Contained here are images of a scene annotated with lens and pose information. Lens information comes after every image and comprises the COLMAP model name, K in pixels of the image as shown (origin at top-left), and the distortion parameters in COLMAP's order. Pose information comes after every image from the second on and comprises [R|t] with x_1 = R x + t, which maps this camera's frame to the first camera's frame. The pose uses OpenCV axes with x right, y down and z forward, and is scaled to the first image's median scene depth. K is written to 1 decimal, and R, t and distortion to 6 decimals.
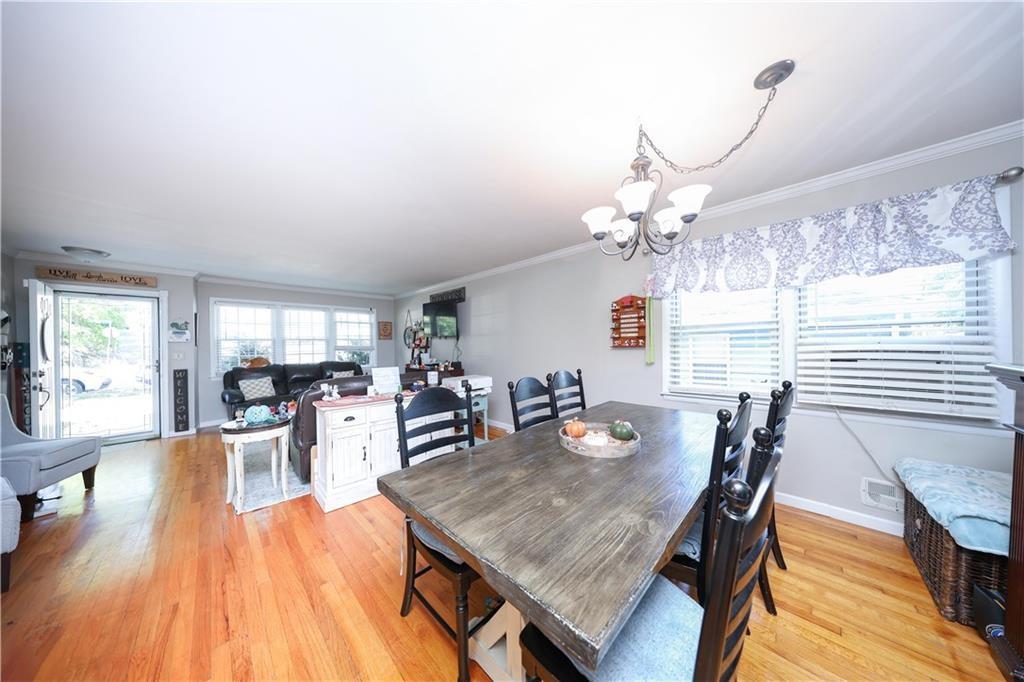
lens RADIAL K [[295.6, 0, 510.9], [0, 295.6, 343.9], [0, 0, 1]] dist [0.001406, -0.000200]
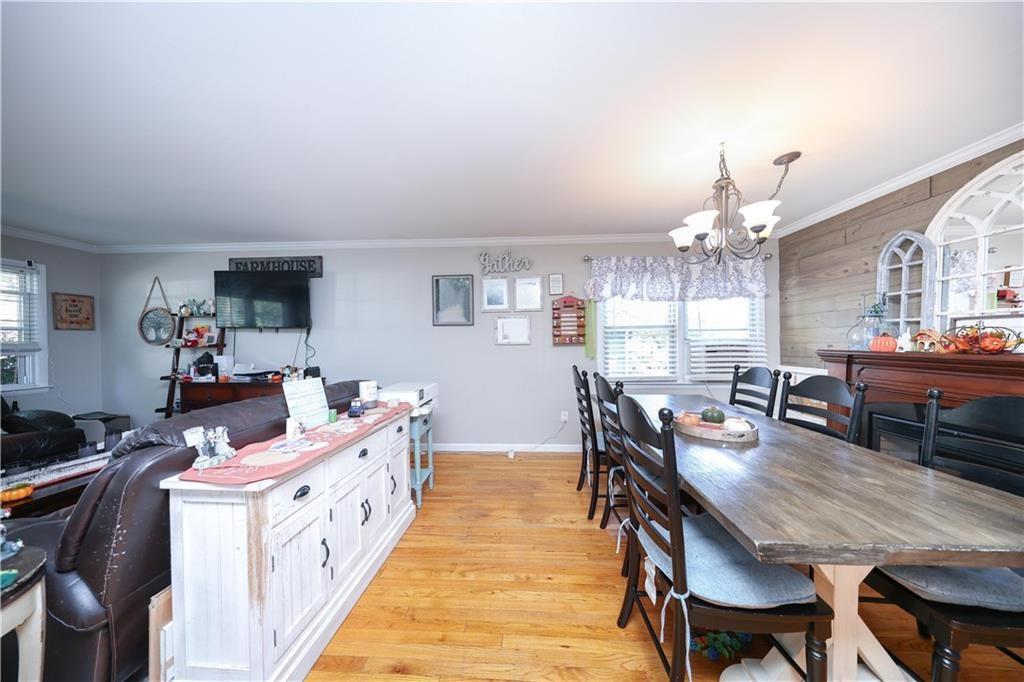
lens RADIAL K [[295.6, 0, 514.6], [0, 295.6, 347.8], [0, 0, 1]] dist [0.001406, -0.000200]
pose [[0.747796, -0.001867, 0.663926, -0.477431], [-0.003636, 0.999970, 0.006906, 0.018400], [-0.663919, -0.007578, 0.747766, 0.341234]]
